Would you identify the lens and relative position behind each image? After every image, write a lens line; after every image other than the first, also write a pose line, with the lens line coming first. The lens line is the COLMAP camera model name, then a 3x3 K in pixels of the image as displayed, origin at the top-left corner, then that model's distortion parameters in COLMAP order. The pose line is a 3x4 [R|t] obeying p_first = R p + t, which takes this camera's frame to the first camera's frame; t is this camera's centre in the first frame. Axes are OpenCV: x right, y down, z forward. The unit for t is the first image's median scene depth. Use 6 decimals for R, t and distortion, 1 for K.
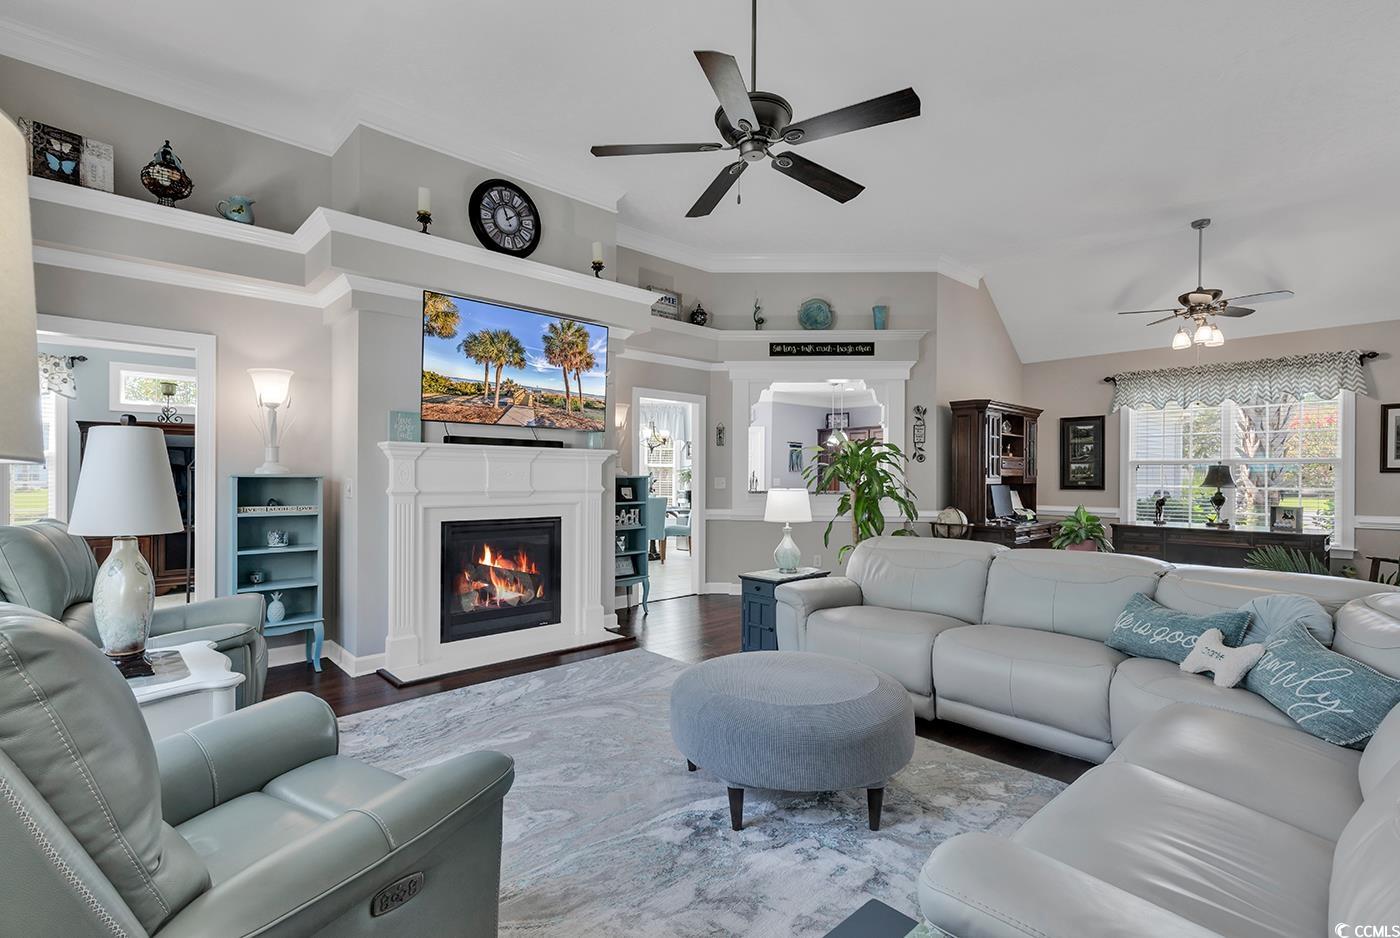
lens RADIAL K [[637.5, 0, 700.6], [0, 637.5, 473.9], [0, 0, 1]] dist [-0.001557, 0.001033]
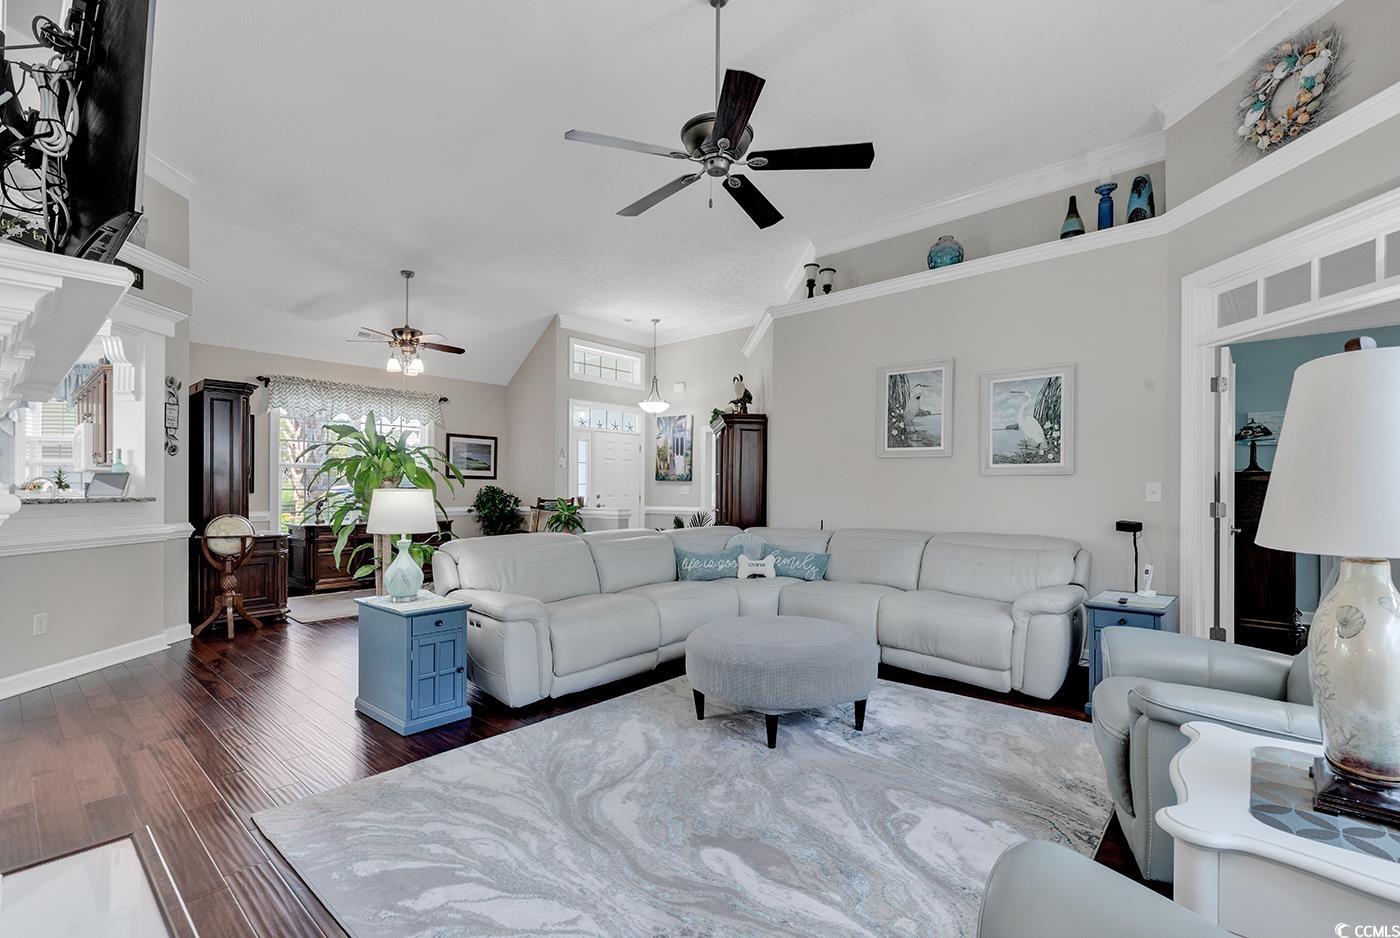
lens RADIAL K [[637.5, 0, 682.3], [0, 637.5, 486.8], [0, 0, 1]] dist [-0.001557, 0.001033]
pose [[-0.072825, -0.000743, 0.997344, -0.600005], [-0.008464, 0.999964, 0.000127, 0.017556], [-0.997309, -0.008432, -0.072829, 0.695134]]
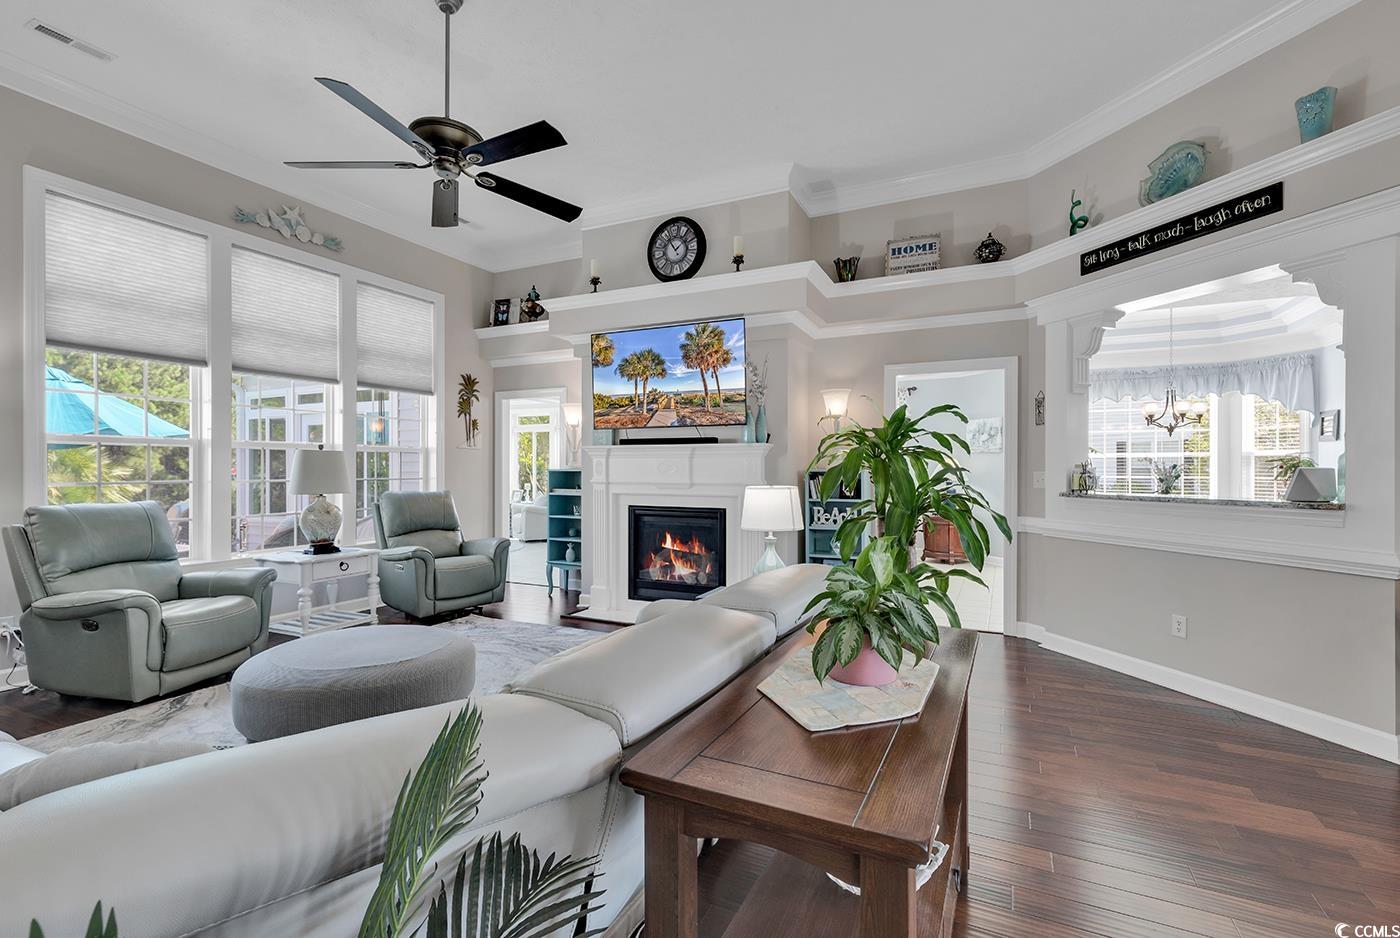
lens RADIAL K [[637.5, 0, 702.5], [0, 637.5, 474.0], [0, 0, 1]] dist [-0.001557, 0.001033]
pose [[0.365917, -0.003378, -0.930641, 0.789965], [0.003987, 0.999990, -0.002062, 0.013175], [0.930639, -0.002956, 0.365927, 0.608383]]
